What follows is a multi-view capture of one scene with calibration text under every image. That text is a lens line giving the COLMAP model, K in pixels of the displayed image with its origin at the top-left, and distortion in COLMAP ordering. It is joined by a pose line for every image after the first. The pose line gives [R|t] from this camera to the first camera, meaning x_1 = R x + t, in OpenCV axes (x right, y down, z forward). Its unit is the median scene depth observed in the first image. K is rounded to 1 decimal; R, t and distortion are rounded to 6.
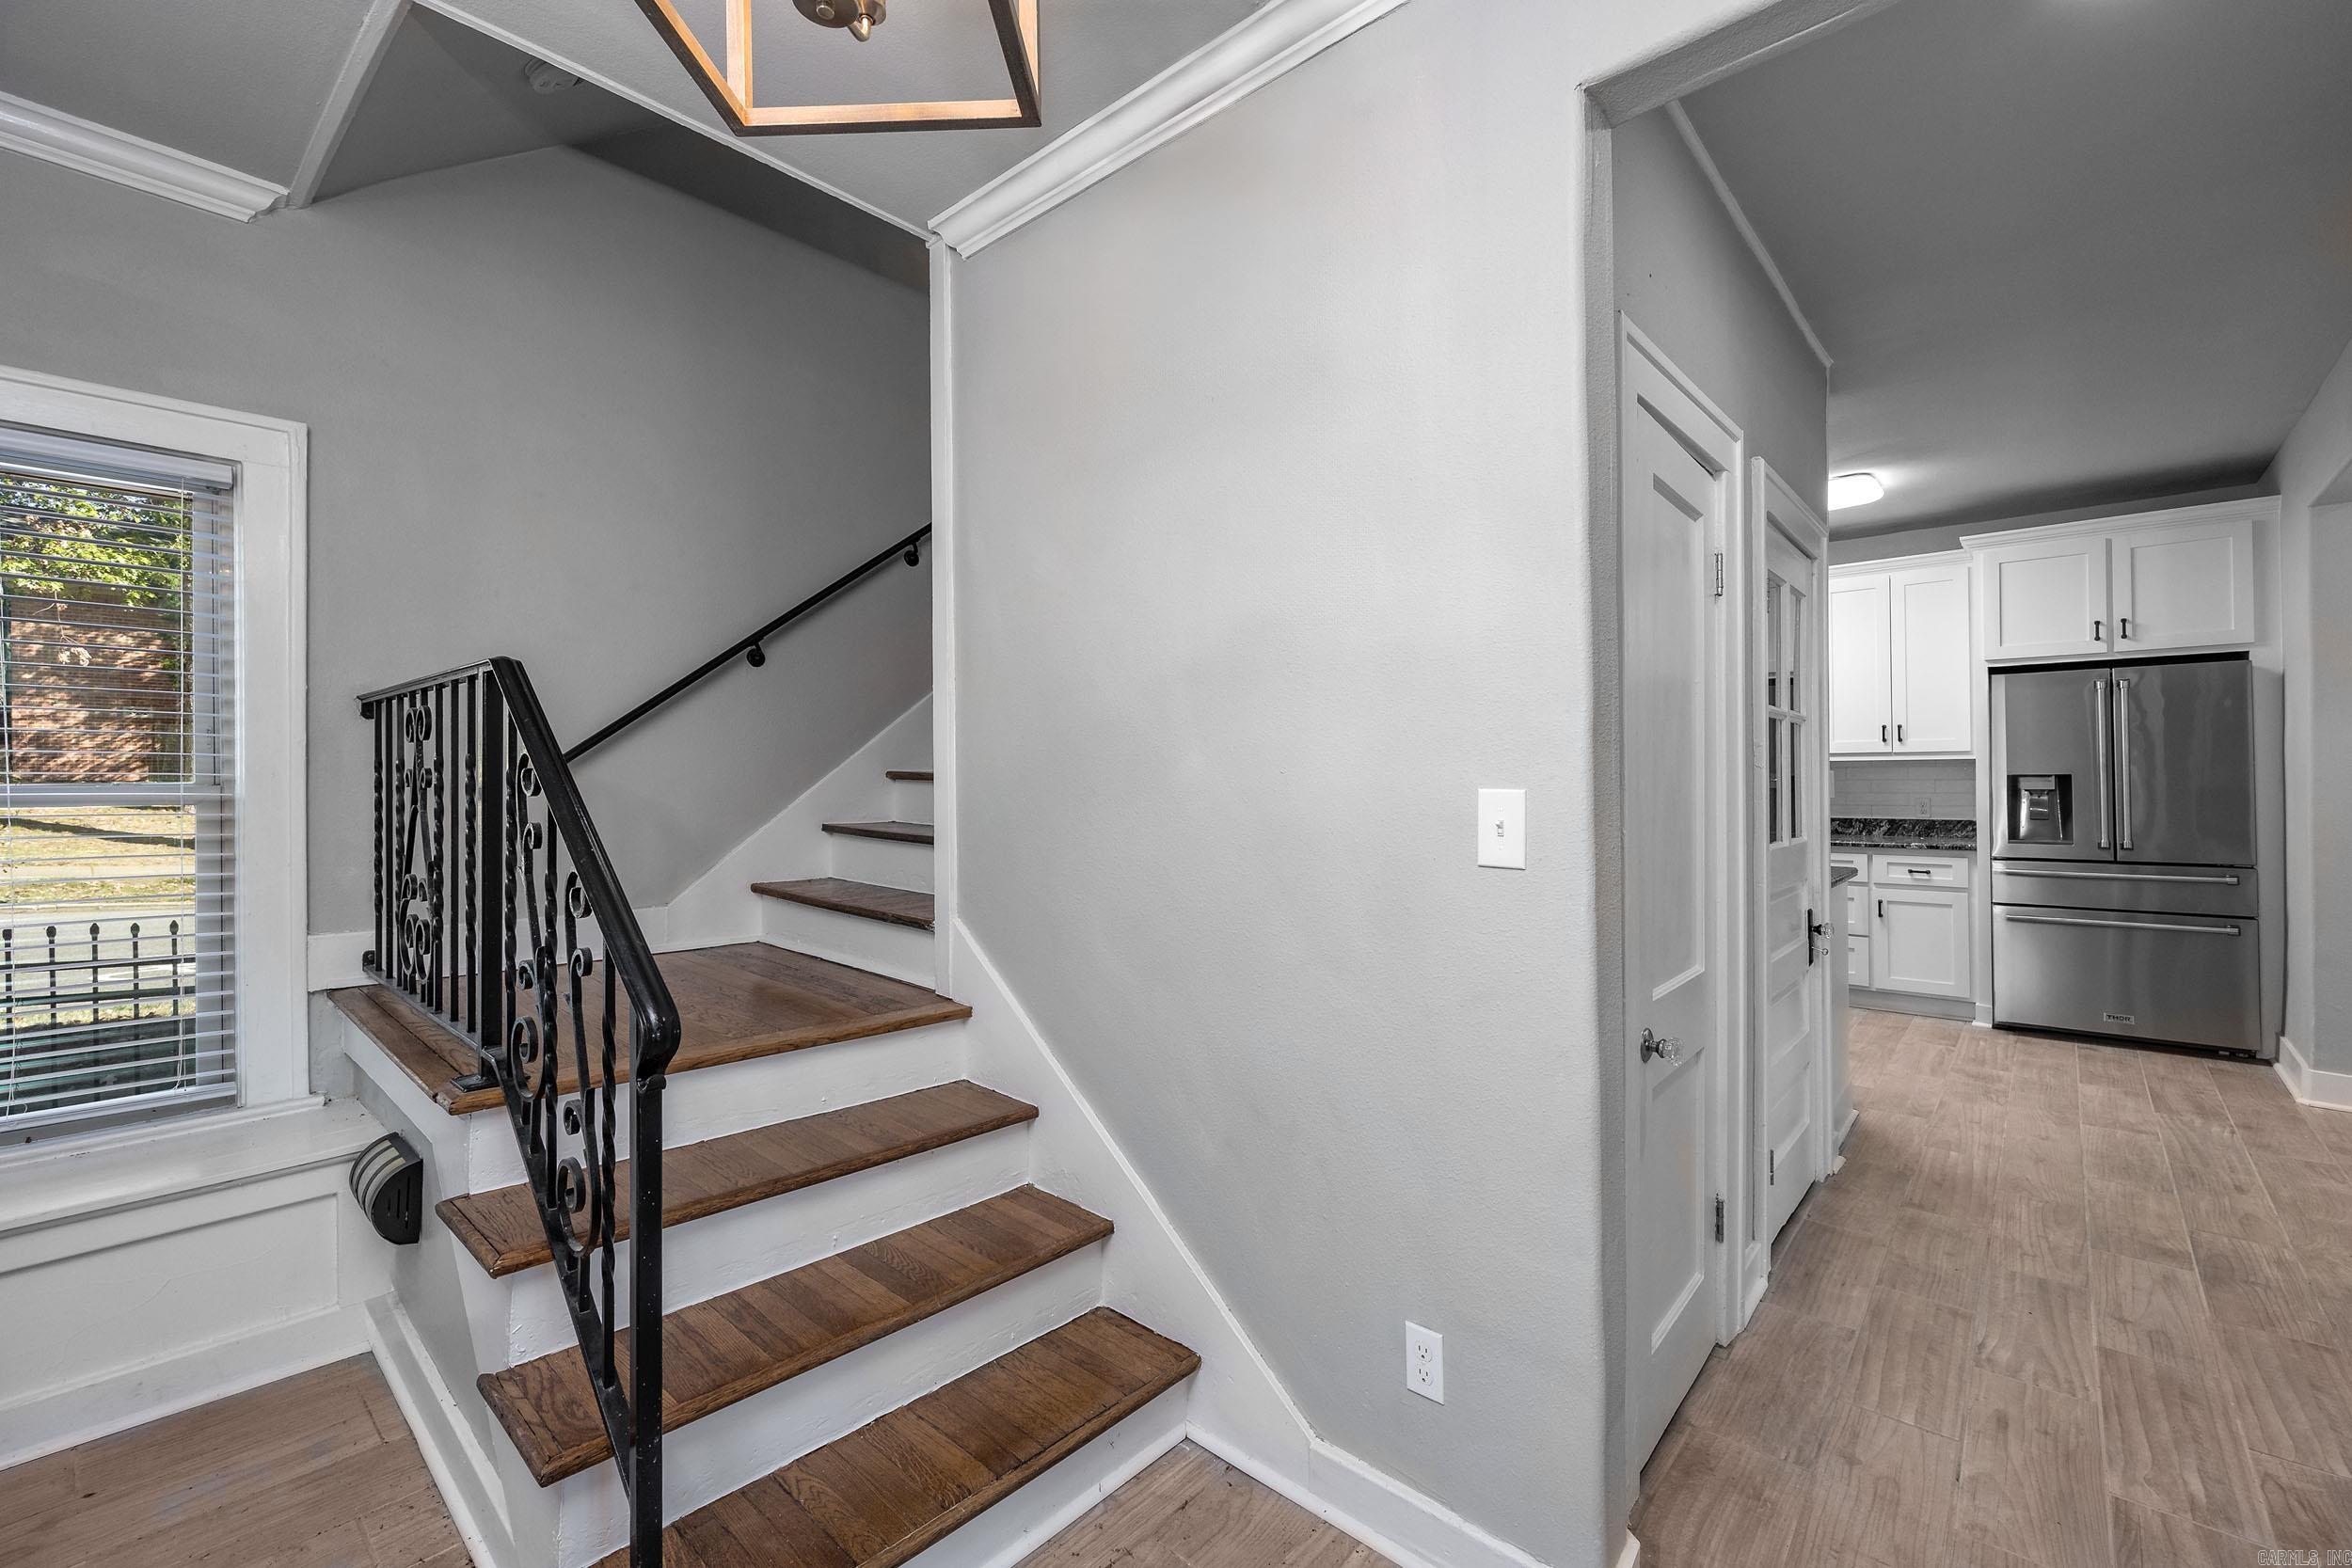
lens RADIAL K [[986.0, 0, 1177.7], [0, 986.0, 764.2], [0, 0, 1]] dist [-0.002433, -0.000674]
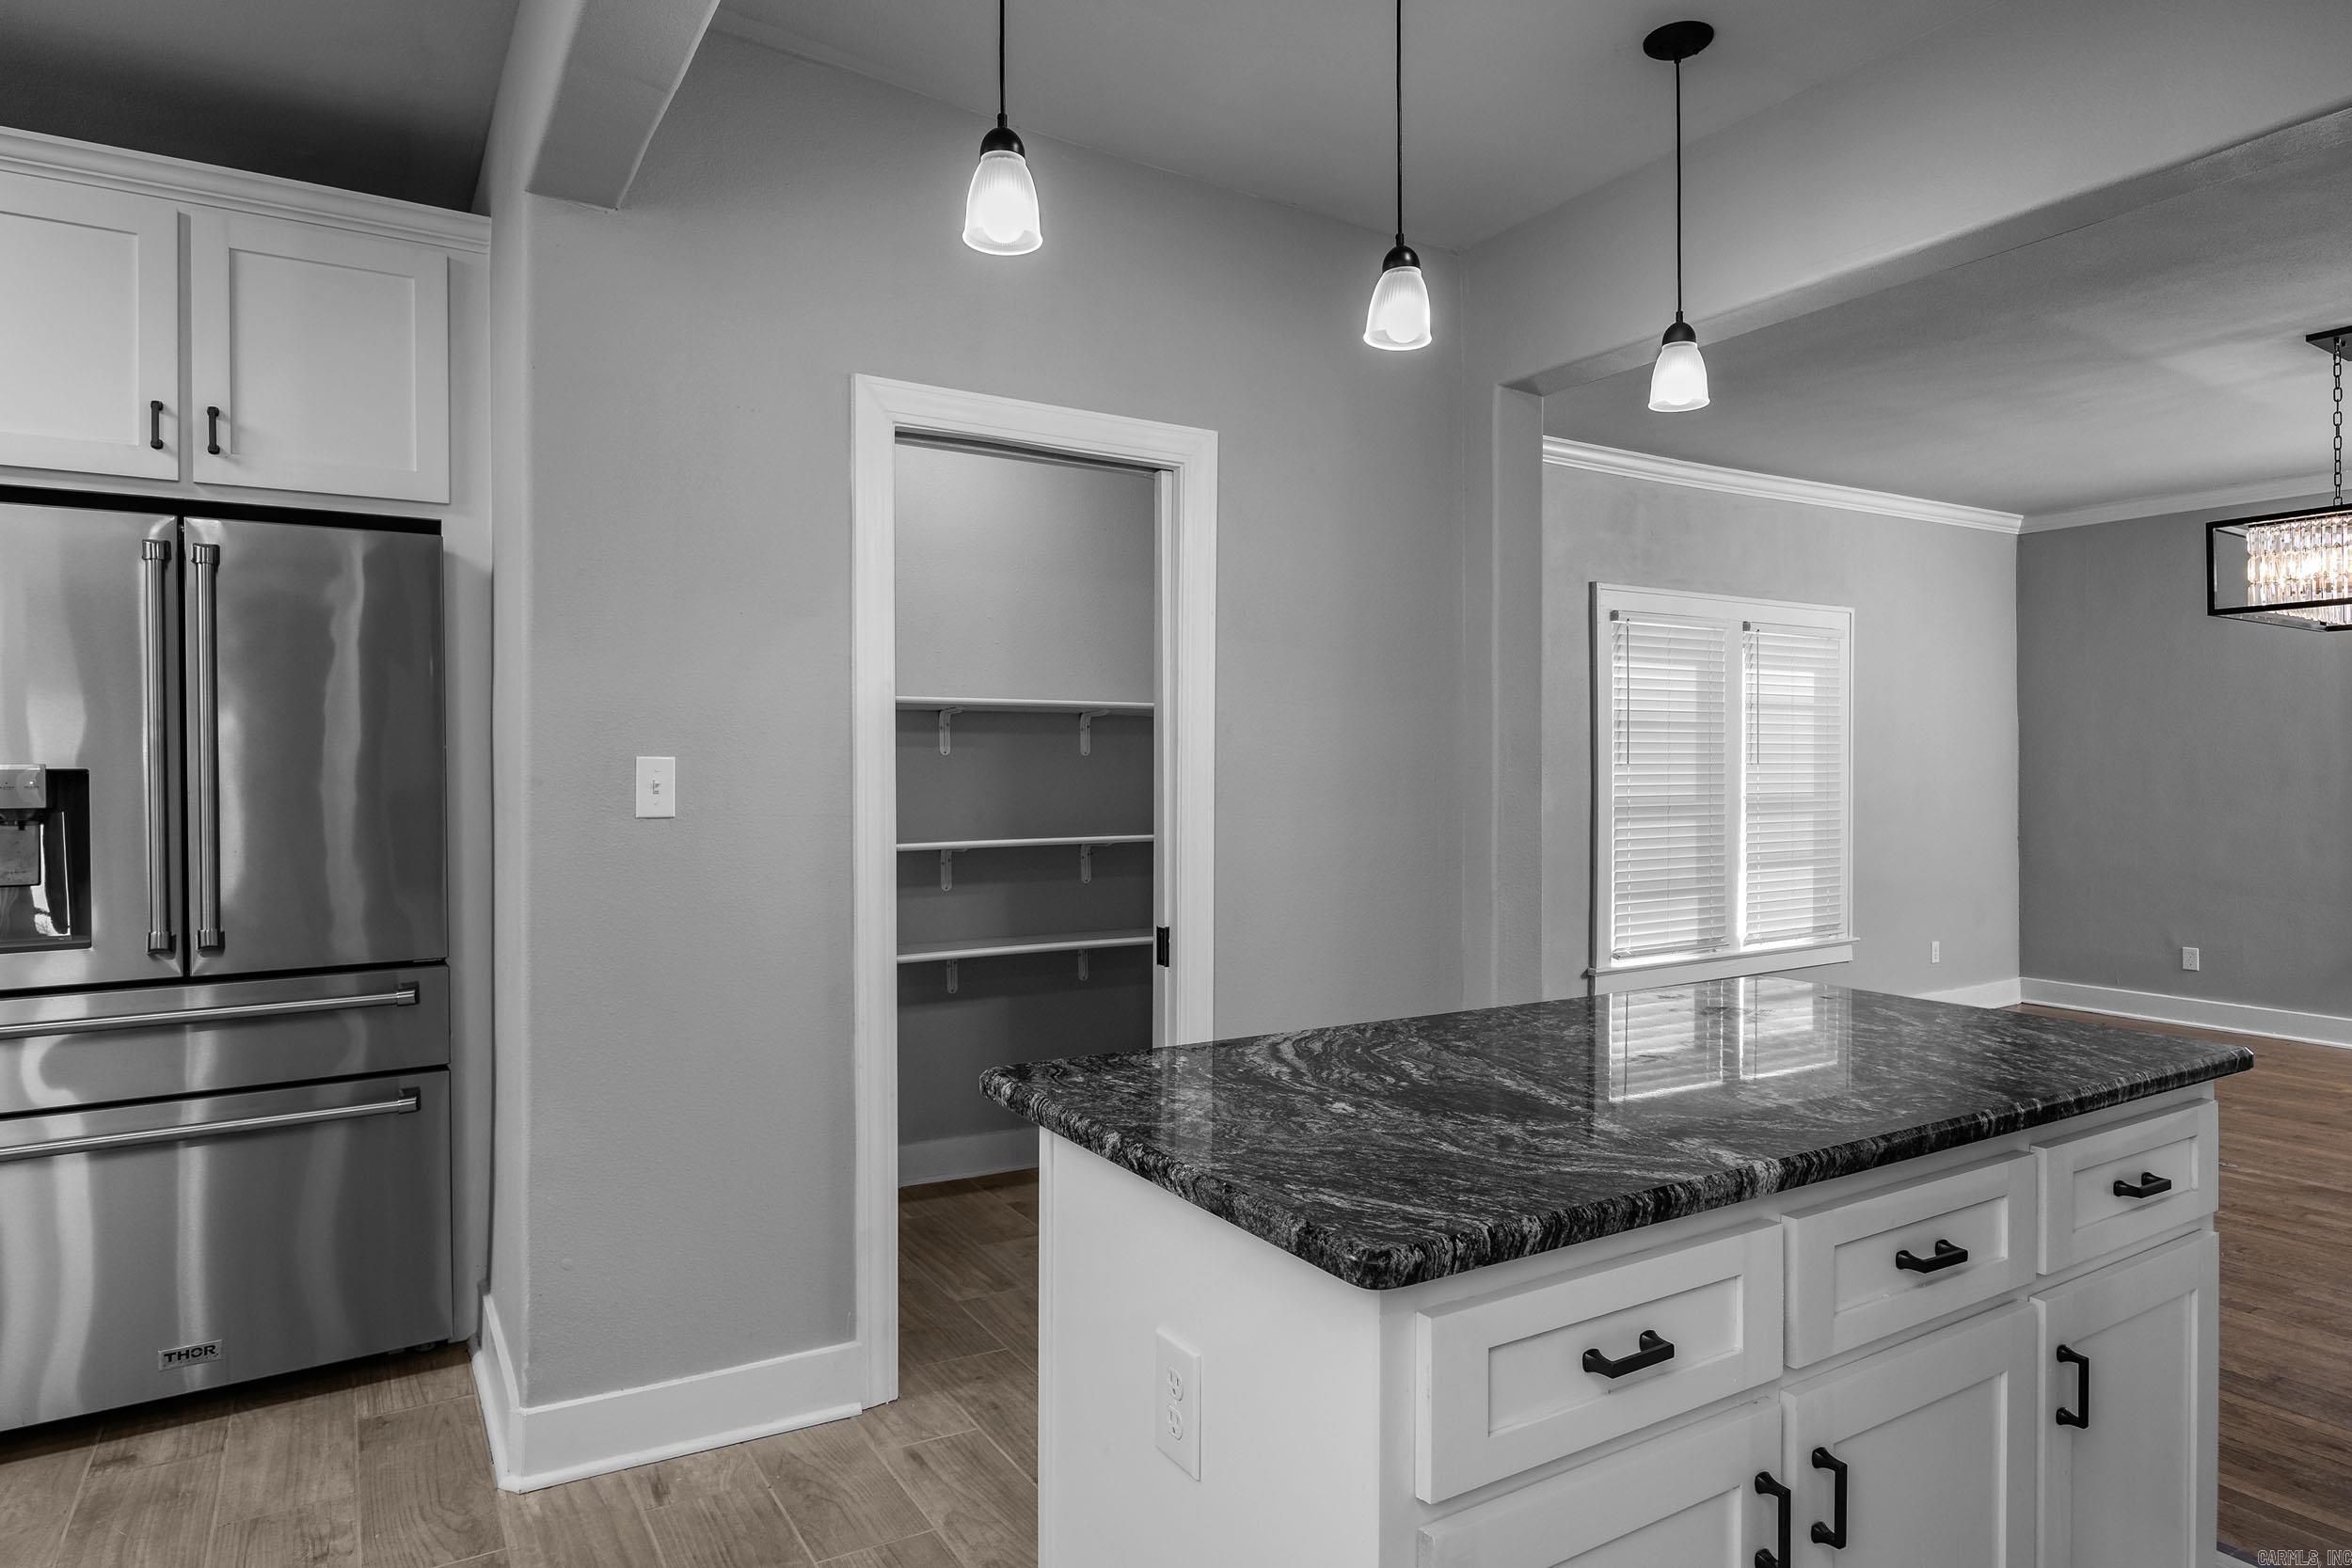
lens RADIAL K [[1355.4, 0, 1174.8], [0, 1355.4, 774.9], [0, 0, 1]] dist [0.005657, 0.000642]
pose [[0.280537, -0.004751, 0.959832, 0.482036], [-0.008963, 0.999931, 0.007569, 0.003844], [-0.959801, -0.010727, 0.280475, 0.406069]]
